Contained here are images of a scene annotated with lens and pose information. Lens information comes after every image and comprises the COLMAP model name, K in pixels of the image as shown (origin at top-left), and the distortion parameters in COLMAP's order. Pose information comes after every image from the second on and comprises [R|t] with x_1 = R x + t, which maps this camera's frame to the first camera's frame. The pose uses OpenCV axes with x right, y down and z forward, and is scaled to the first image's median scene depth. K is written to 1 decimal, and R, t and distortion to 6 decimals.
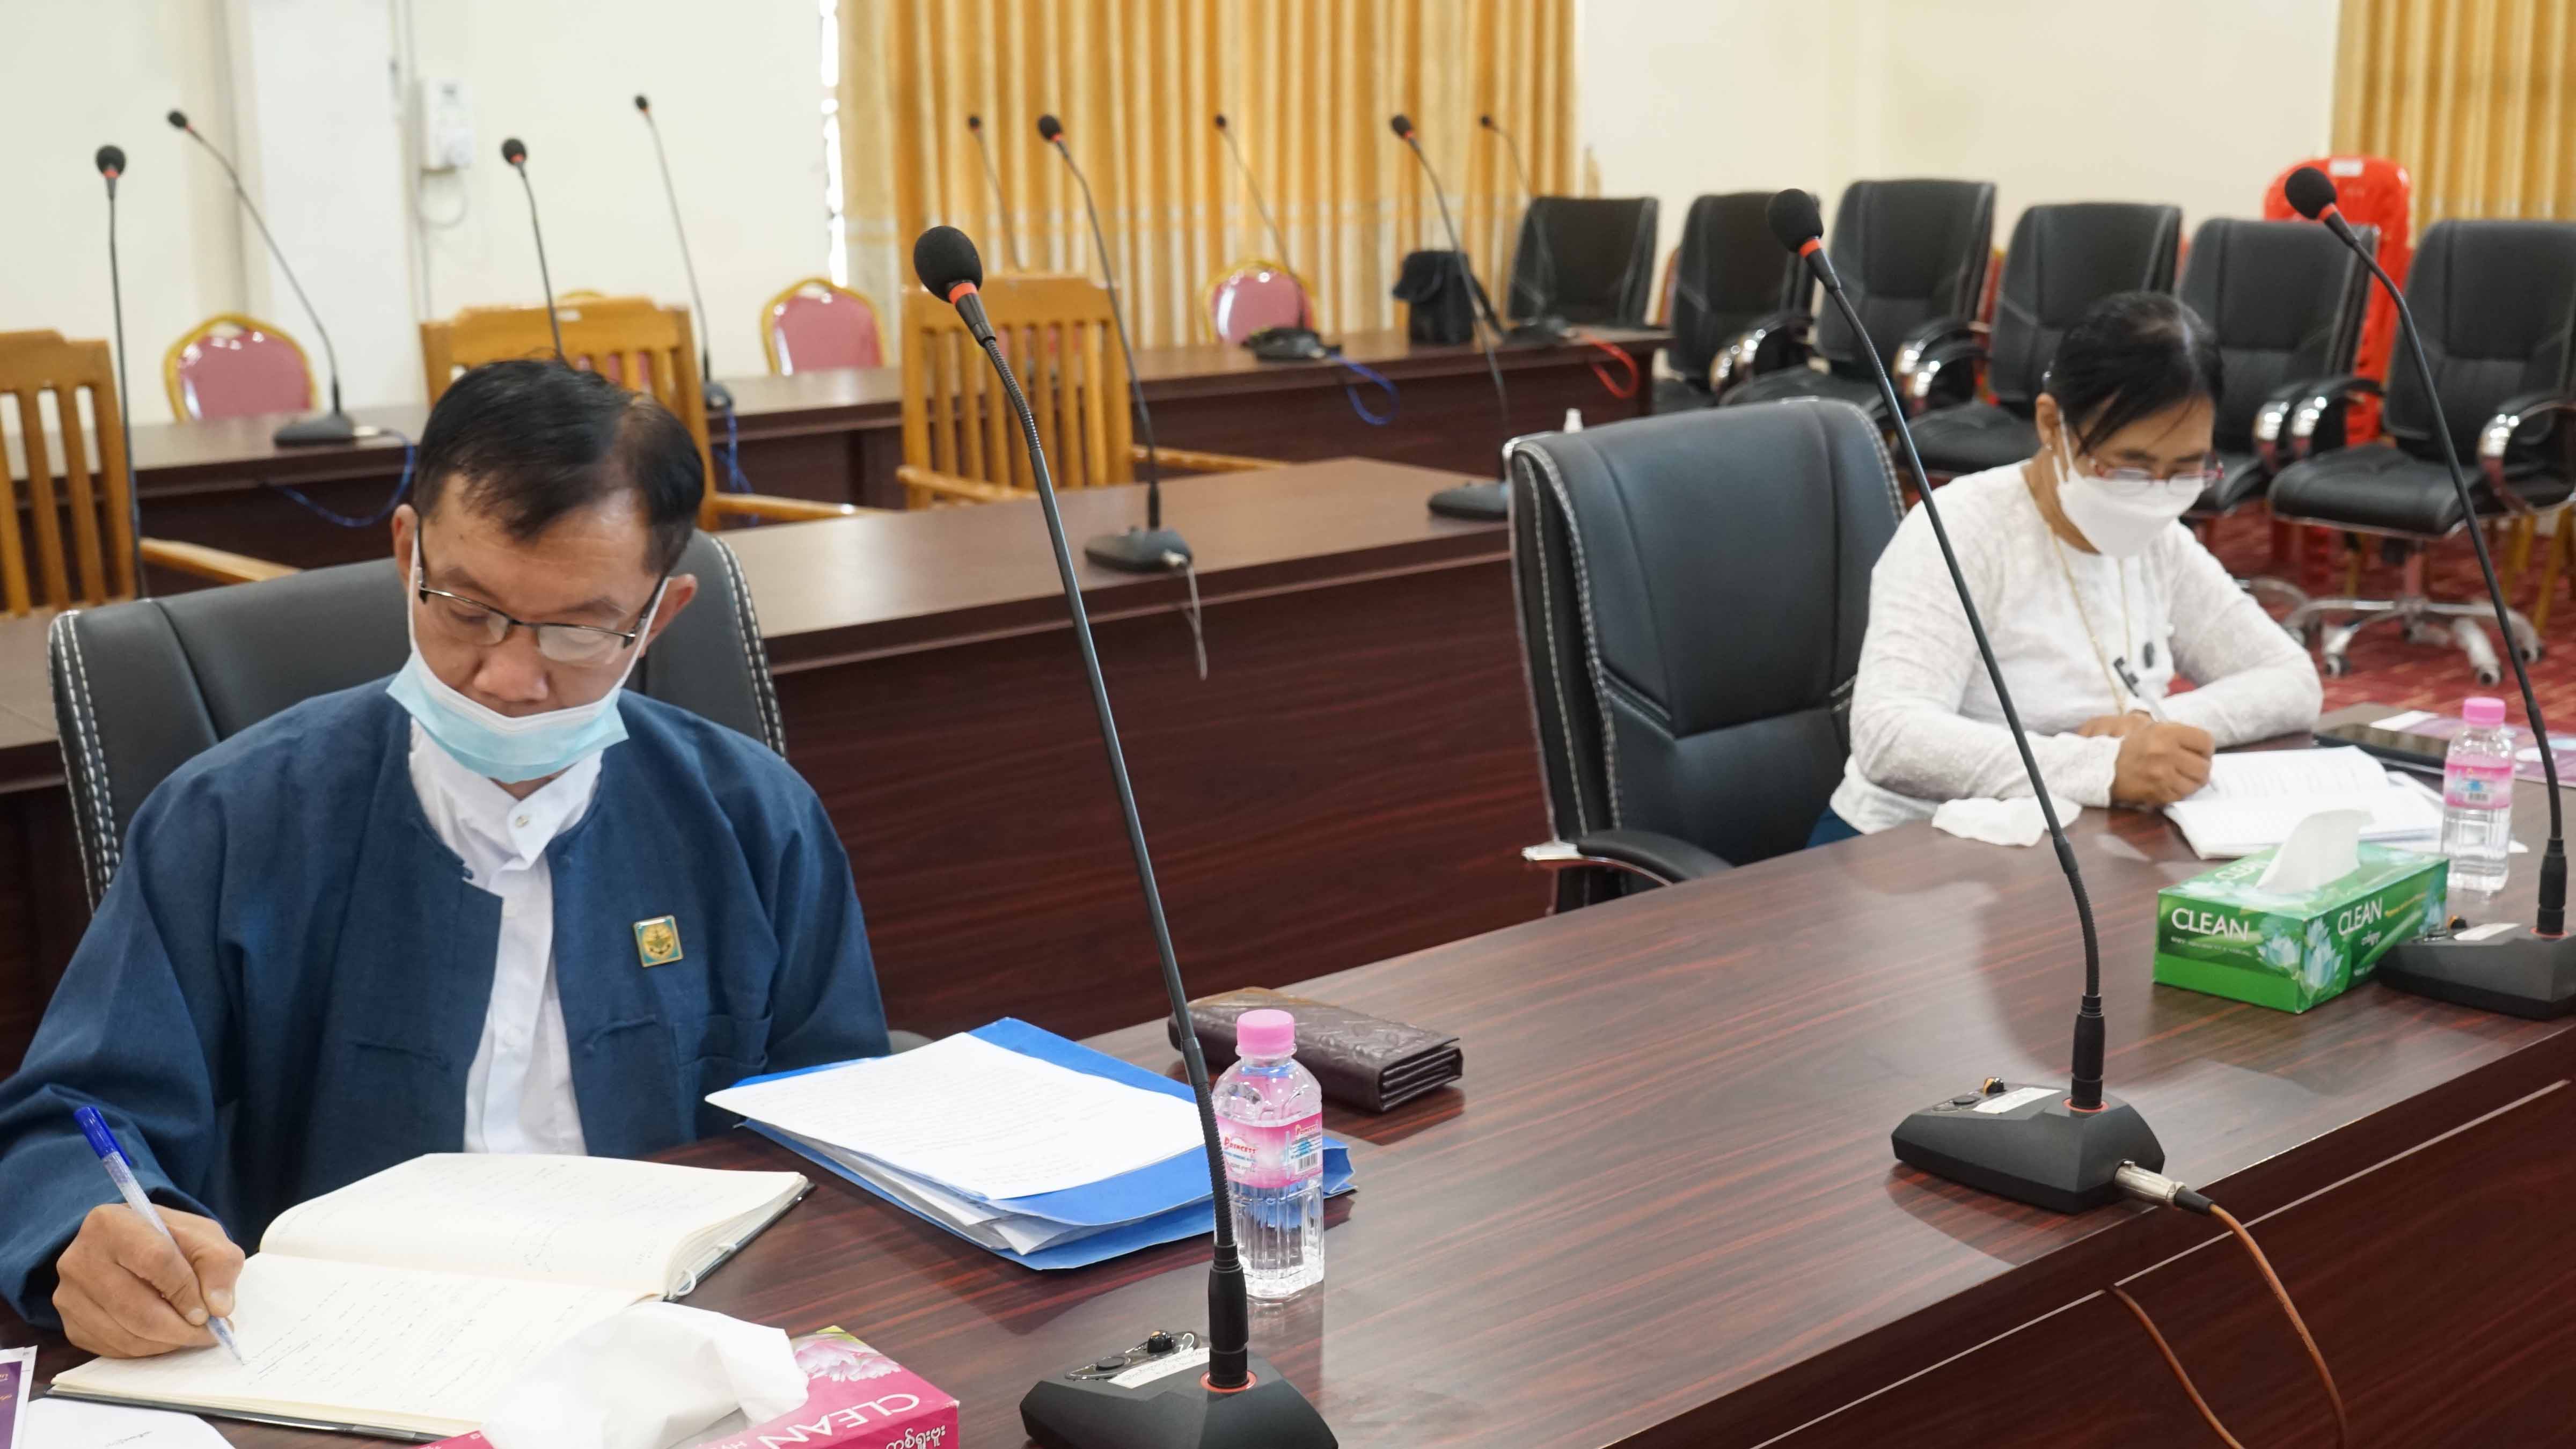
lens RADIAL K [[2823.9, 0, 1290.8], [0, 2823.9, 730.4], [0, 0, 1]] dist [-0.013458, 0.000000]
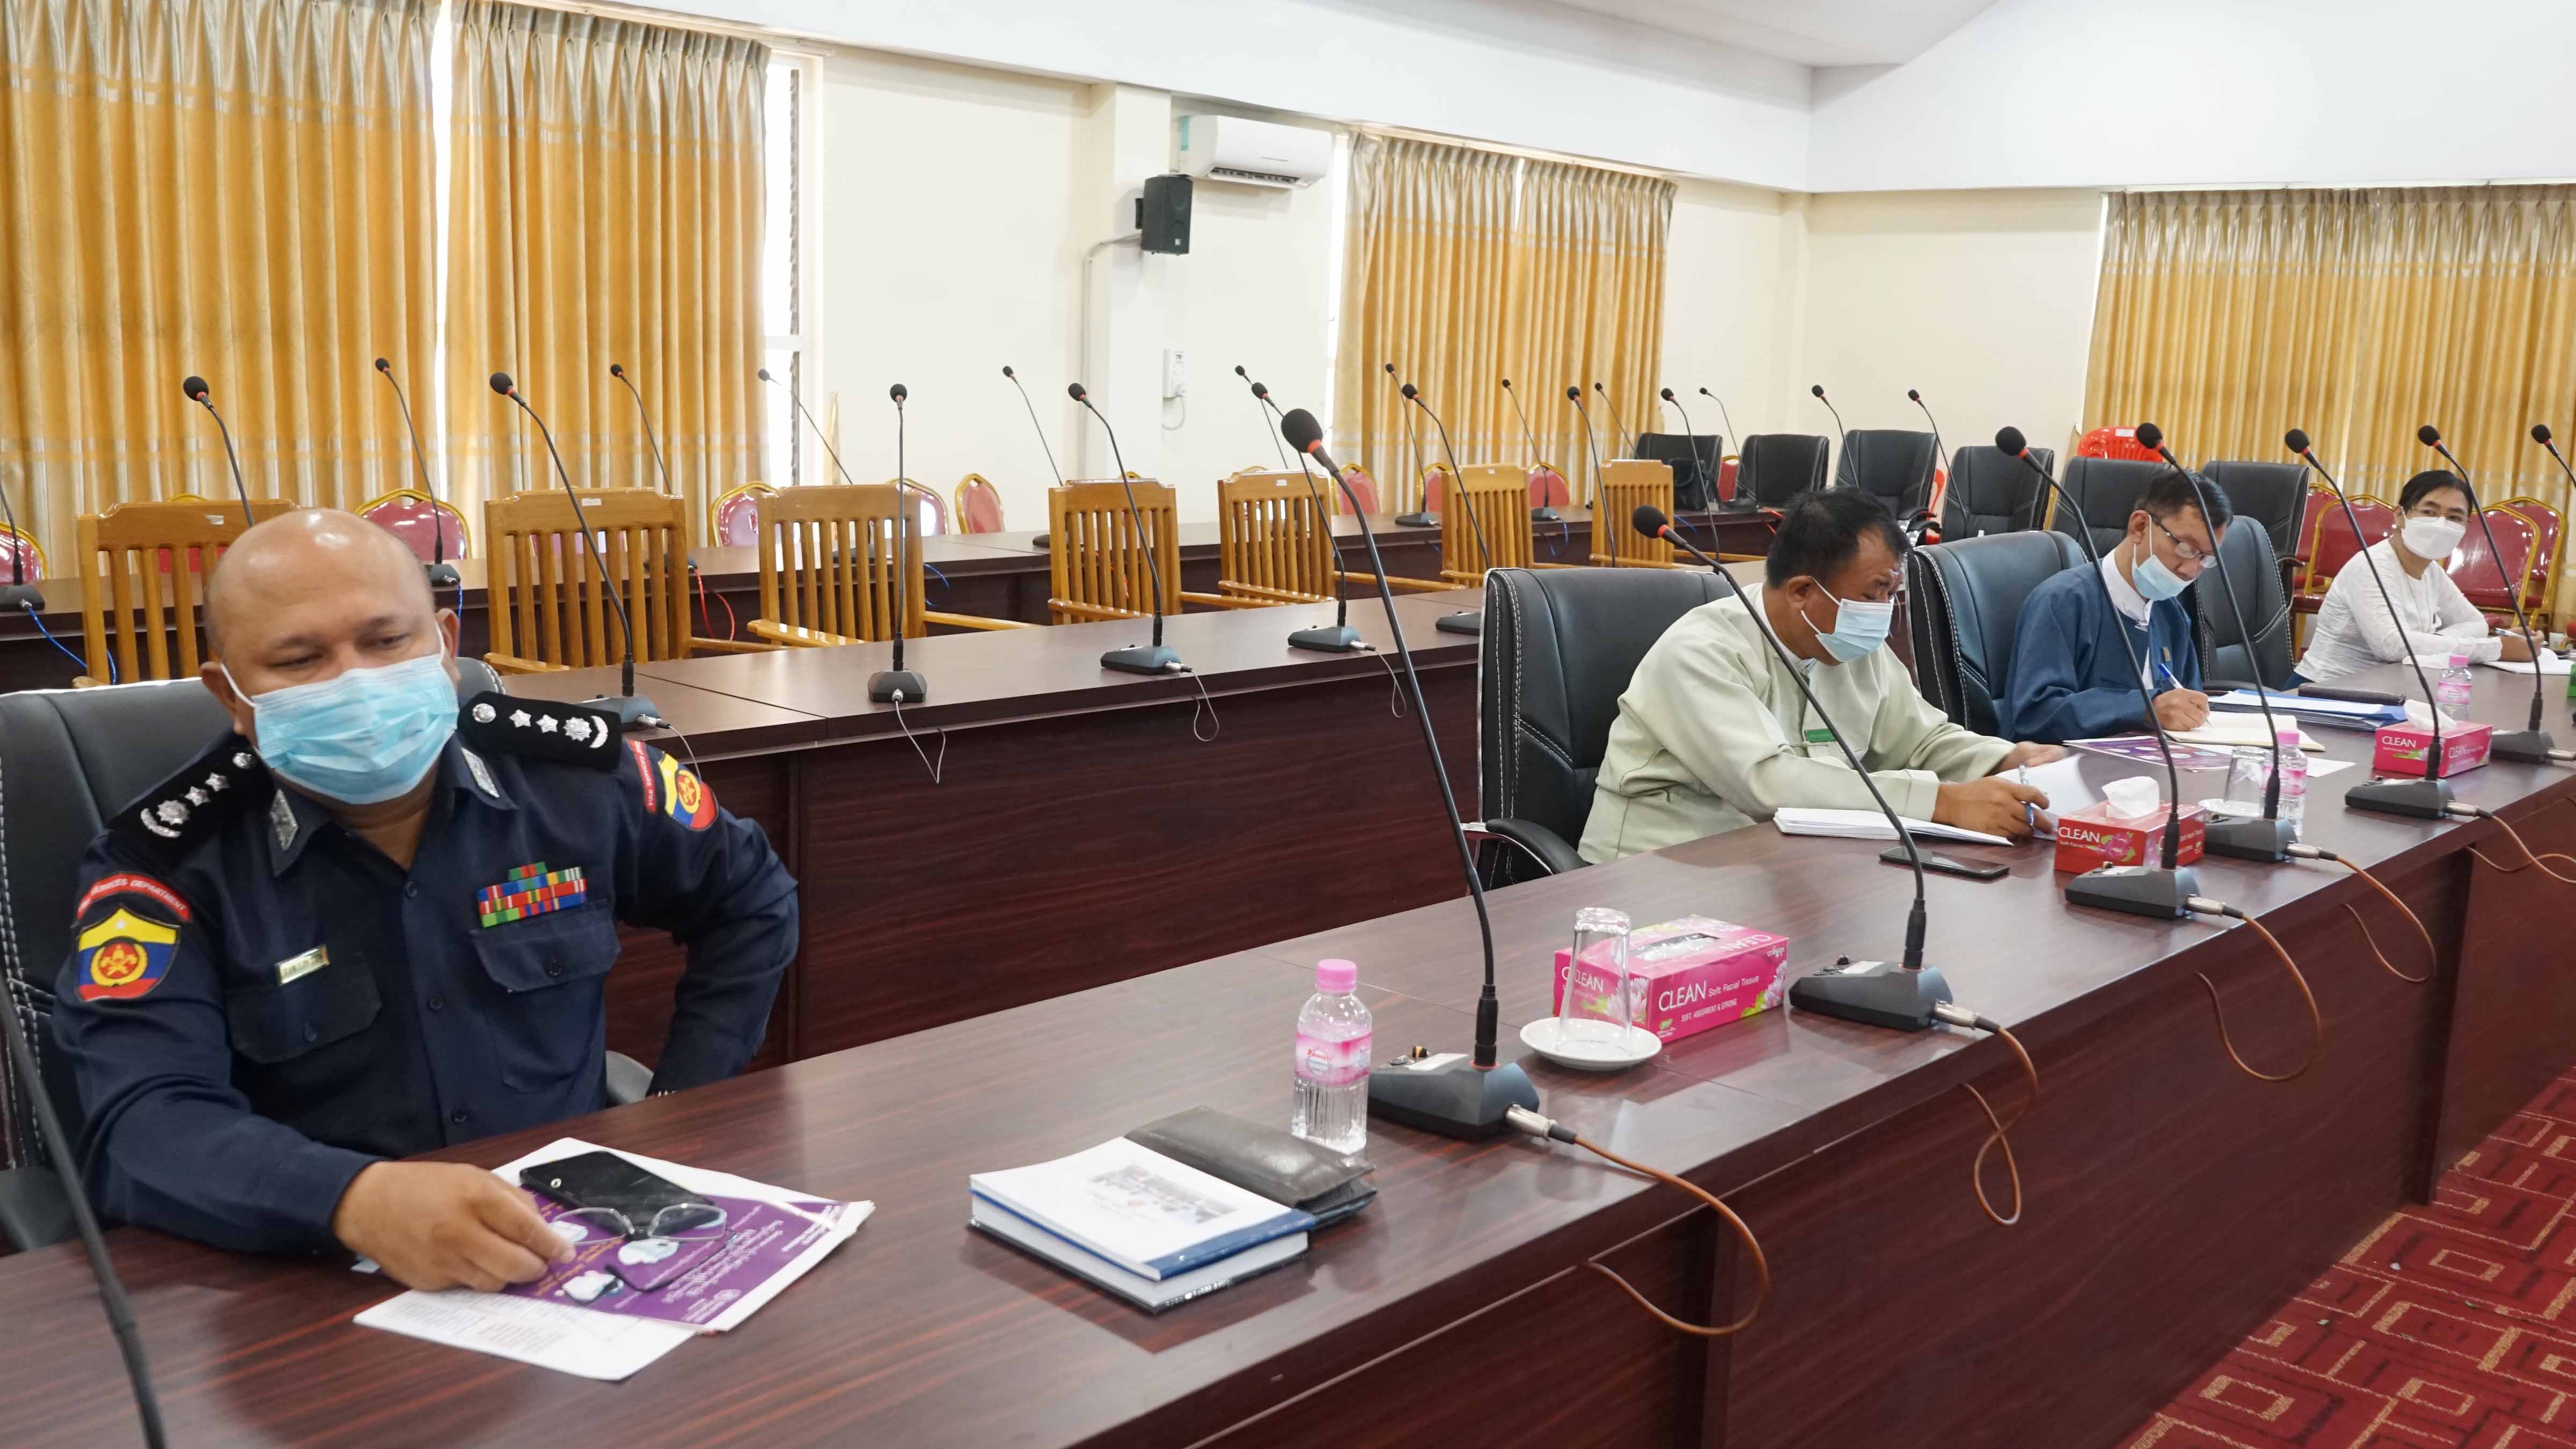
lens RADIAL K [[2142.1, 0, 1285.6], [0, 2142.1, 717.6], [0, 0, 1]] dist [-0.003874, 0.004068]
pose [[0.987191, 0.013255, 0.158992, -0.194575], [-0.004266, 0.998379, -0.056750, 0.035968], [-0.159486, 0.055345, 0.985648, -0.151889]]
